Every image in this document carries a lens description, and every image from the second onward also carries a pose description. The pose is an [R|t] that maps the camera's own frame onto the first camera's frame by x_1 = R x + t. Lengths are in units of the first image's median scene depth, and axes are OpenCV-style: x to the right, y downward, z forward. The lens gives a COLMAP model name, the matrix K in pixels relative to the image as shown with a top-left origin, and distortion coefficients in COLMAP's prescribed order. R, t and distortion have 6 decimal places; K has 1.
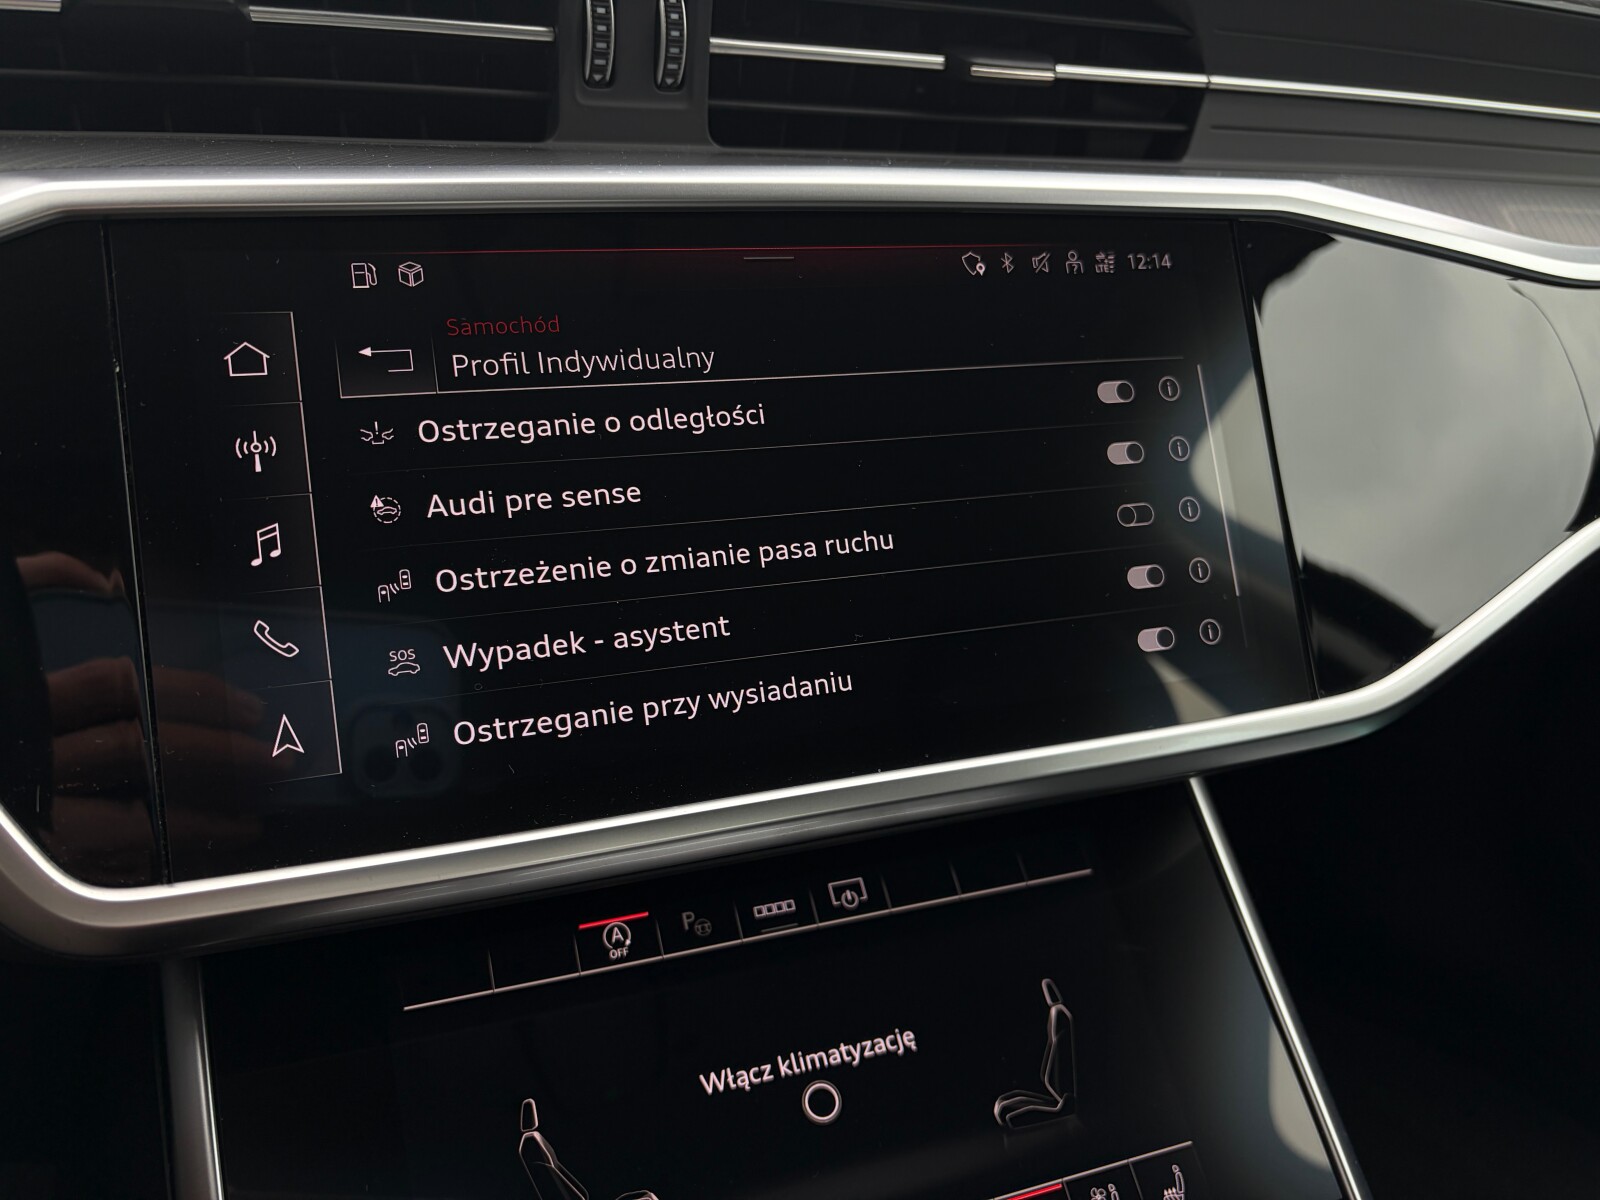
lens RADIAL K [[1246.7, 0, 794.2], [0, 1246.7, 597.8], [0, 0, 1]] dist [-0.004703, -0.000169]
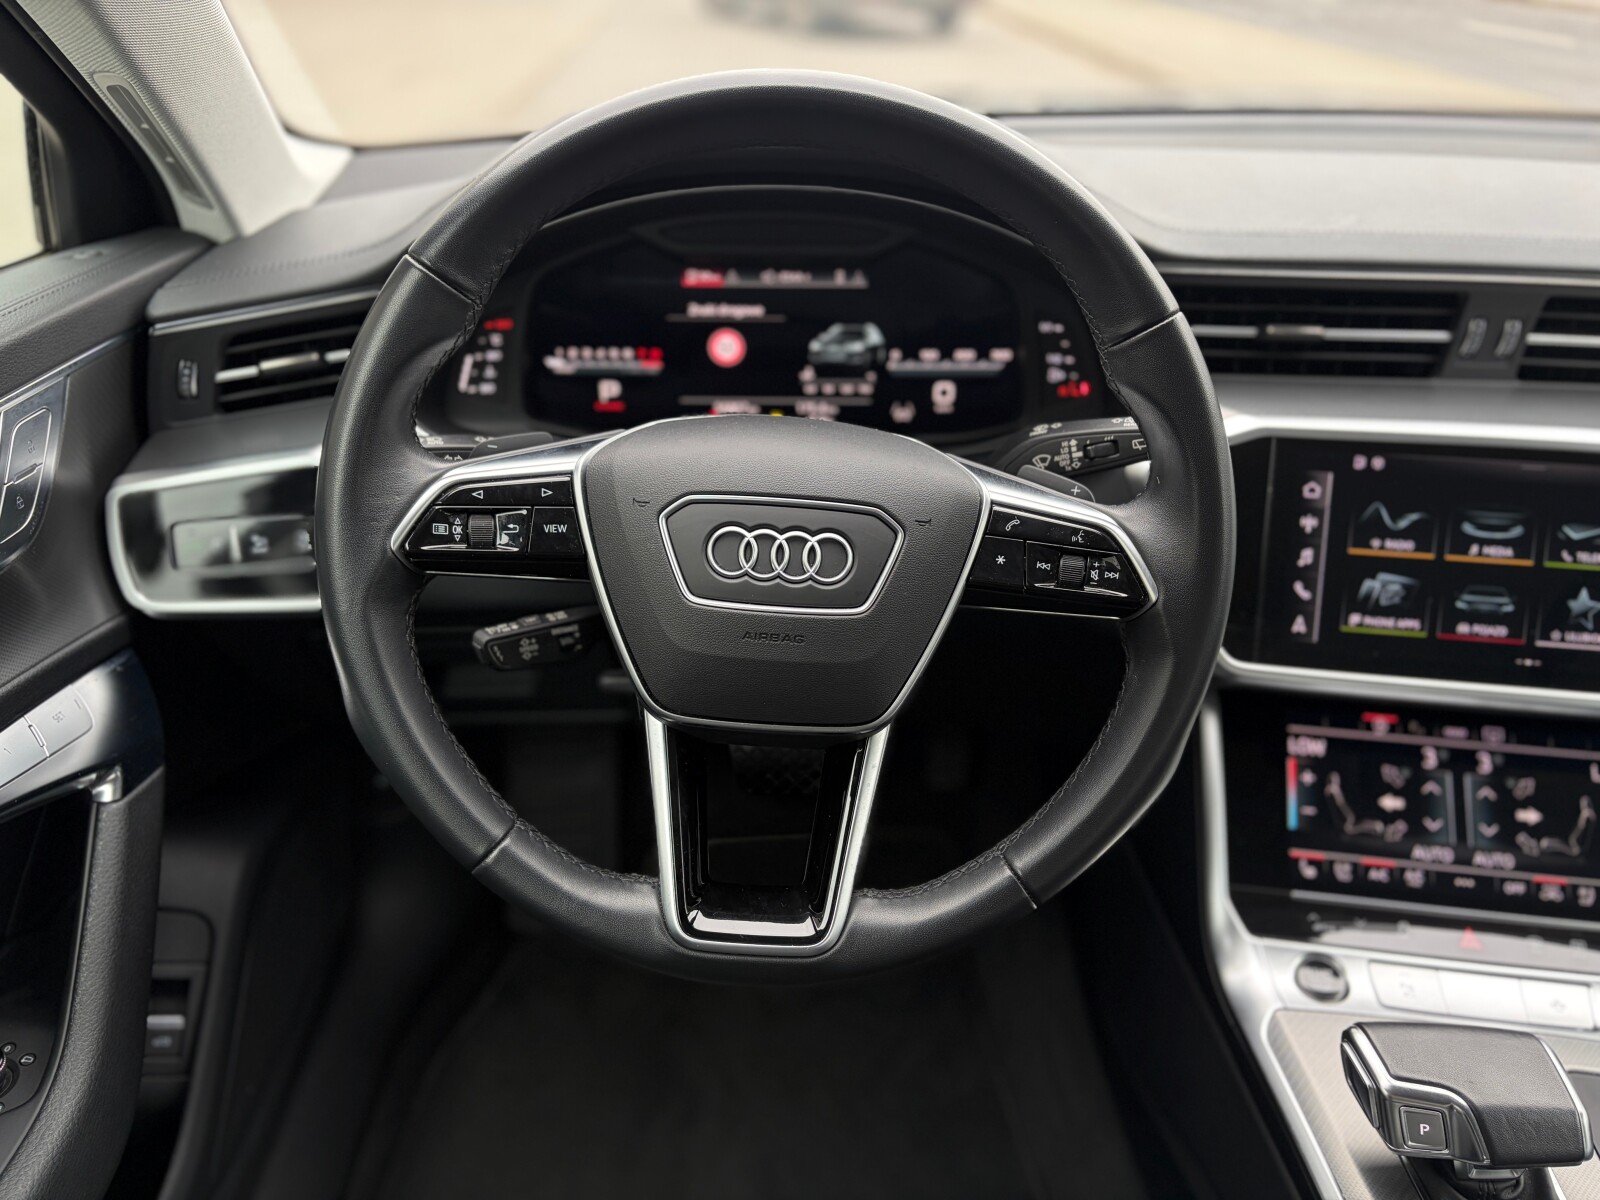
lens RADIAL K [[1221.2, 0, 797.1], [0, 1221.2, 601.4], [0, 0, 1]] dist [0.015626, -0.002579]
pose [[0.877566, 0.225694, -0.423014, -0.182311], [-0.155979, 0.968674, 0.193237, -0.232842], [0.453375, -0.103597, 0.885279, -1.539266]]
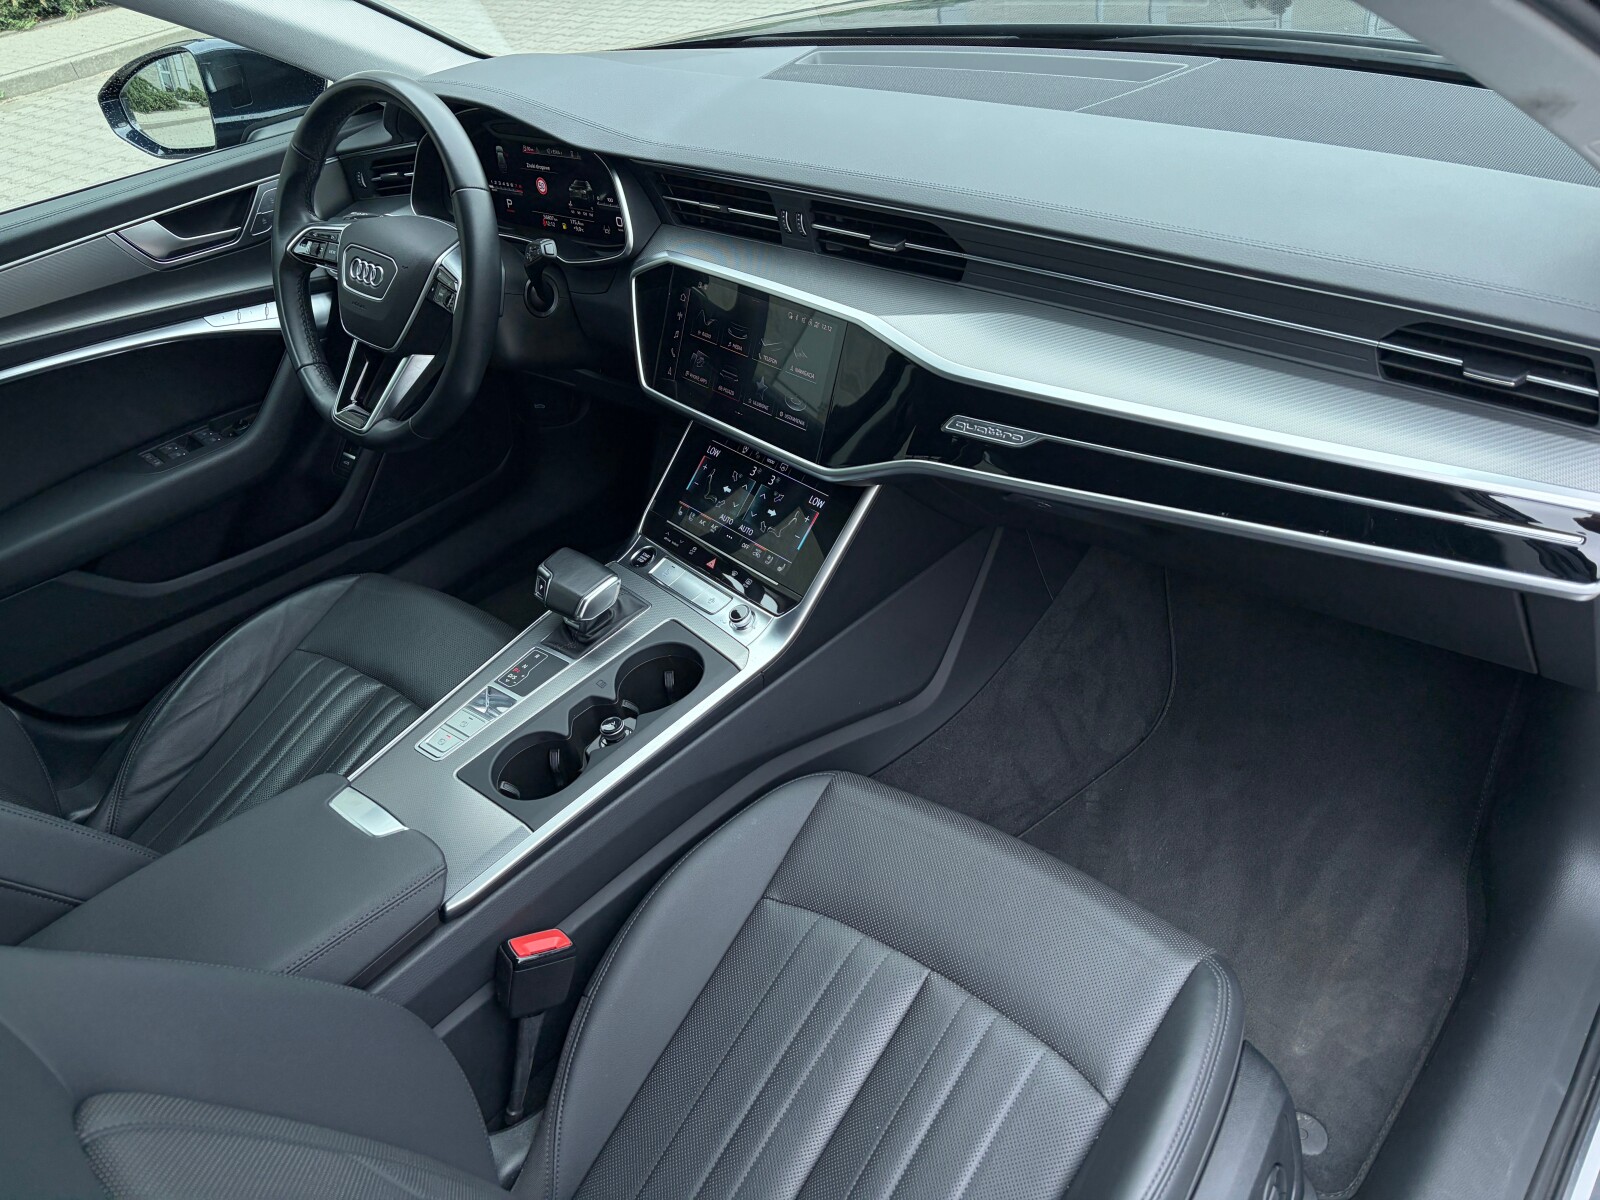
lens RADIAL K [[1189.4, 0, 790.7], [0, 1189.4, 610.7], [0, 0, 1]] dist [0.069310, -0.083861]
pose [[0.334565, 0.501199, -0.798039, 3.300731], [-0.184717, 0.865290, 0.465996, -1.120107], [0.924092, -0.008495, 0.382076, -0.367589]]
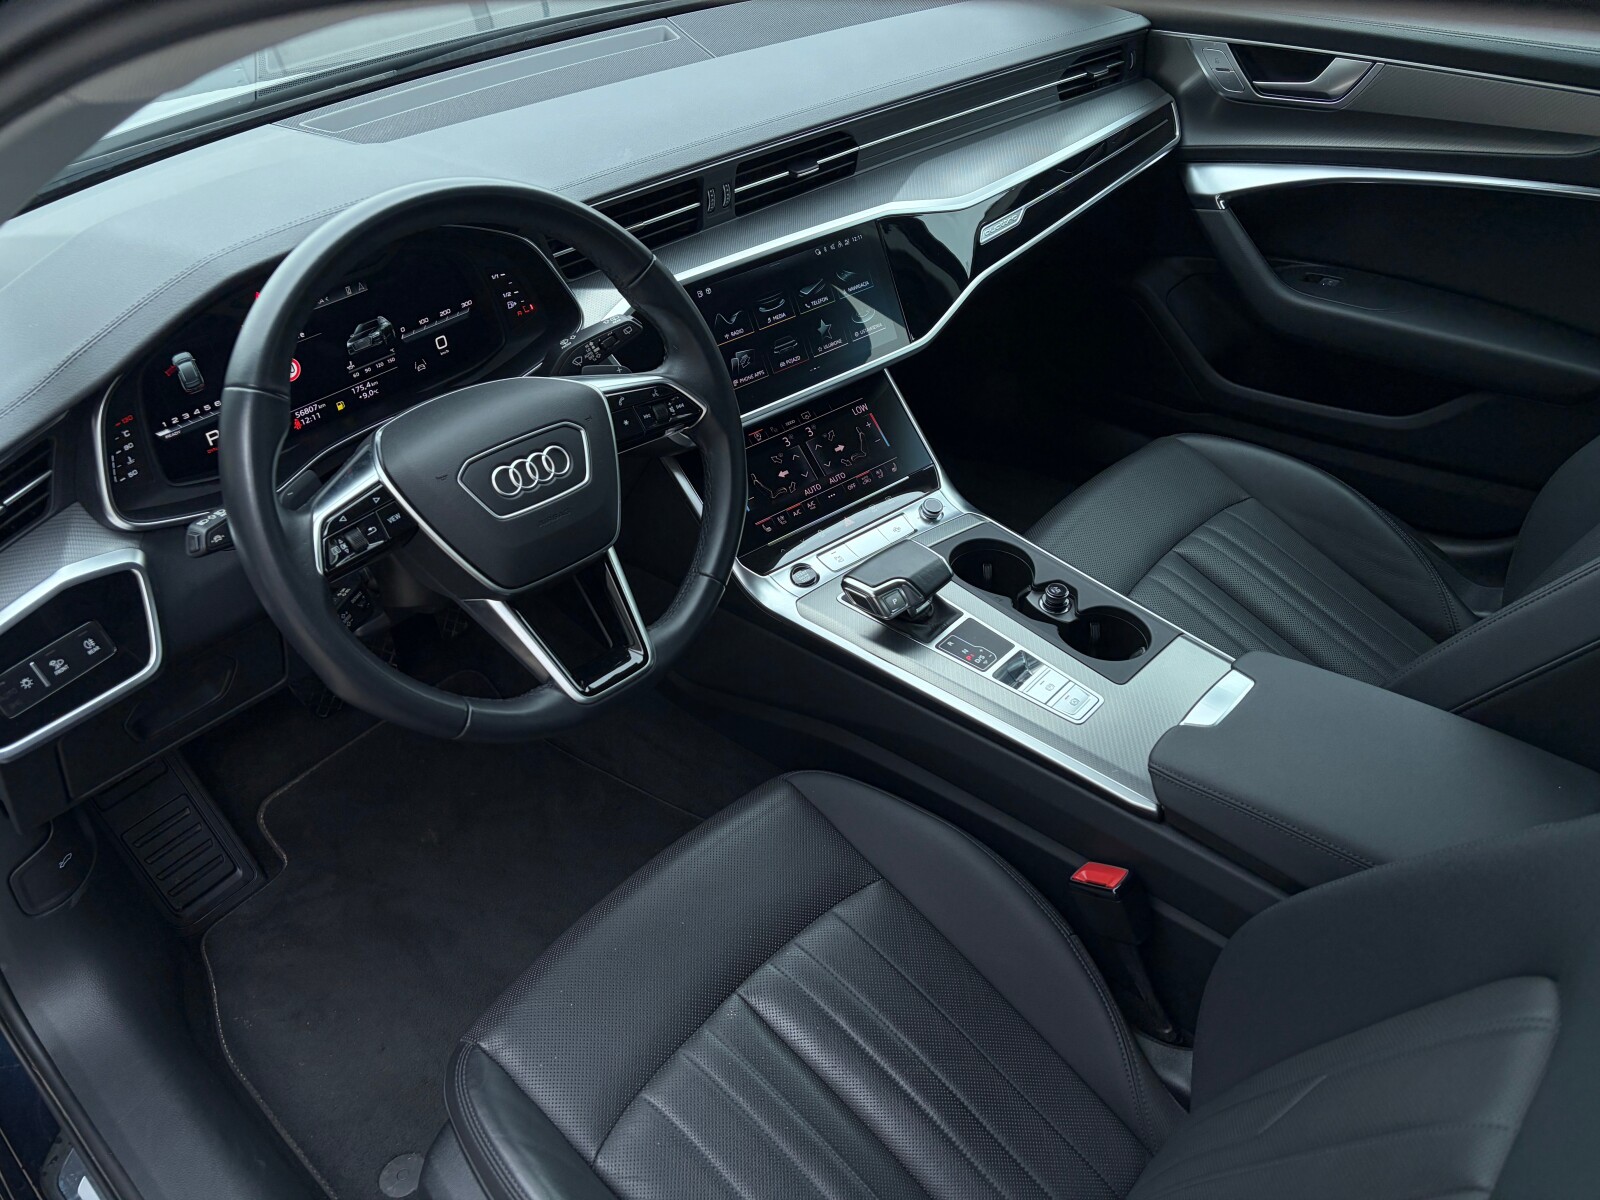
lens RADIAL K [[1187.3, 0, 806.6], [0, 1187.3, 621.2], [0, 0, 1]] dist [0.055254, -0.077002]
pose [[0.948184, -0.238875, 0.209491, -0.940908], [0.157611, 0.926139, 0.342675, -0.467513], [-0.275874, -0.291901, 0.915799, -2.747263]]
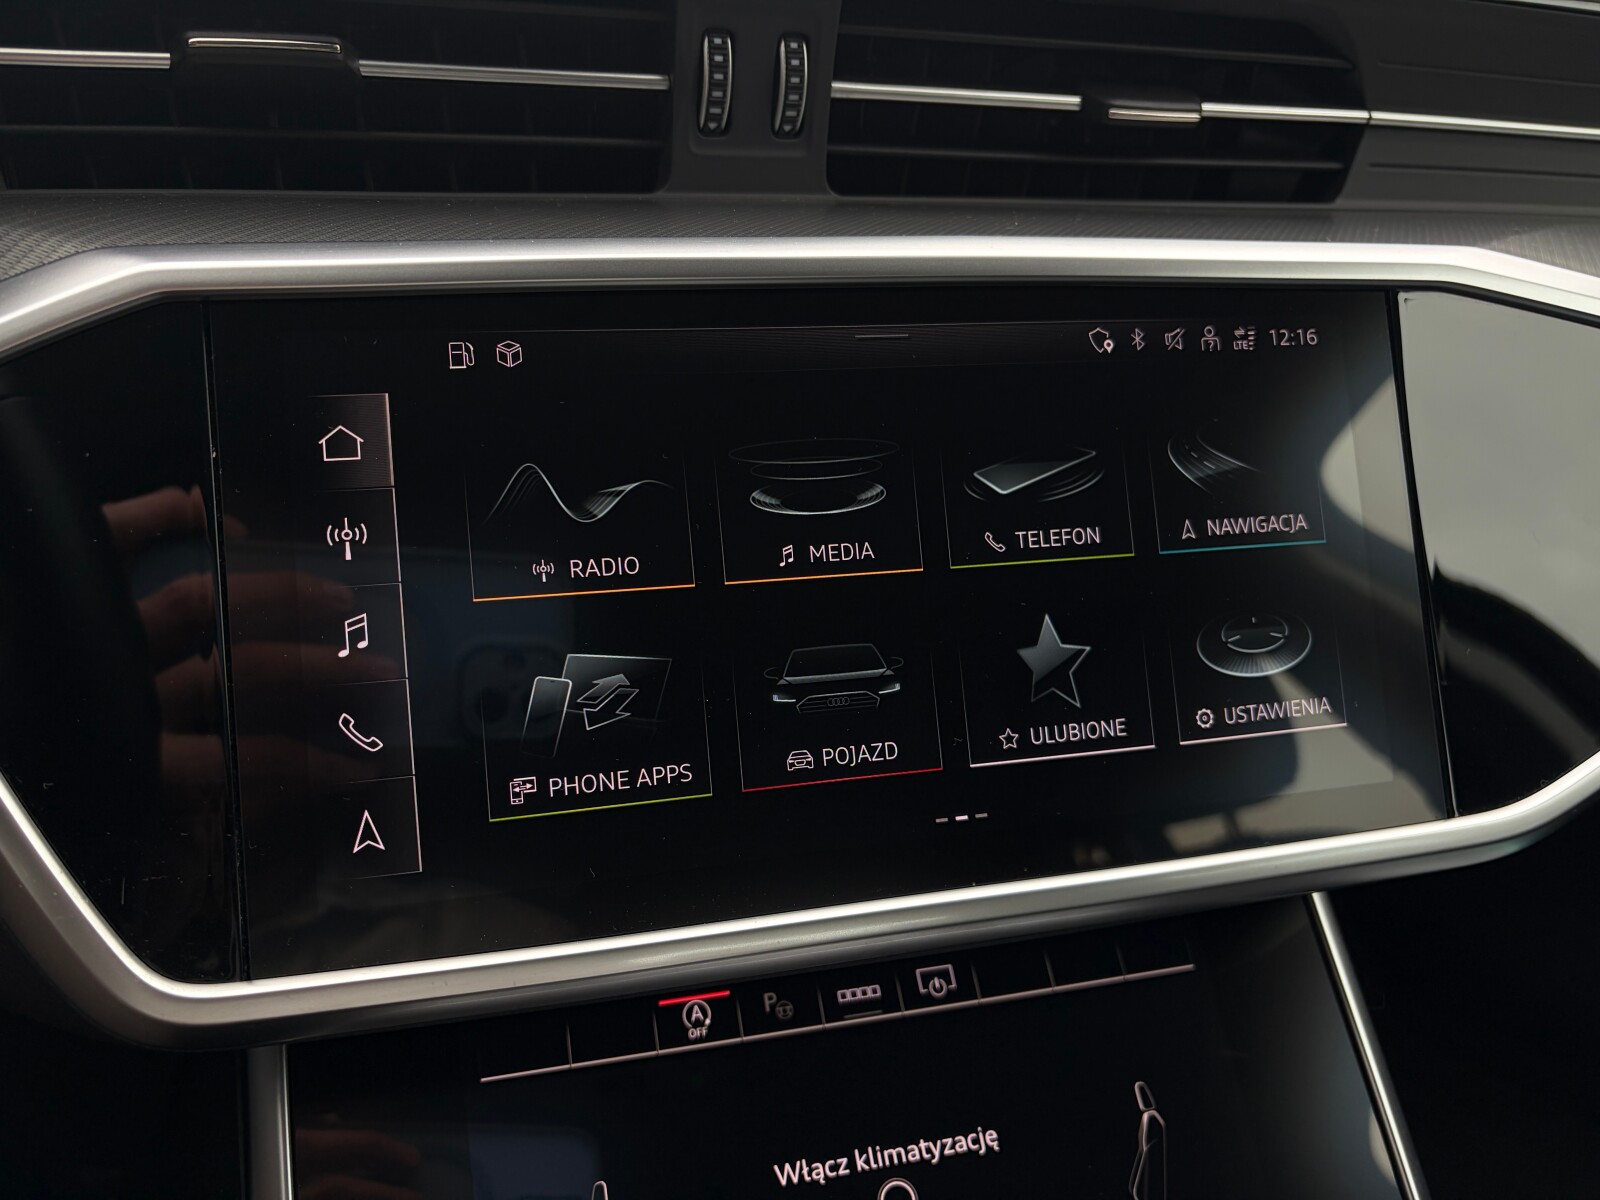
lens RADIAL K [[1243.3, 0, 796.1], [0, 1243.3, 607.9], [0, 0, 1]] dist [-0.008299, 0.008907]
pose [[0.995512, 0.045204, -0.083144, 0.002505], [-0.042240, 0.998420, 0.037070, -0.088101], [0.084688, -0.033392, 0.995848, 0.042405]]
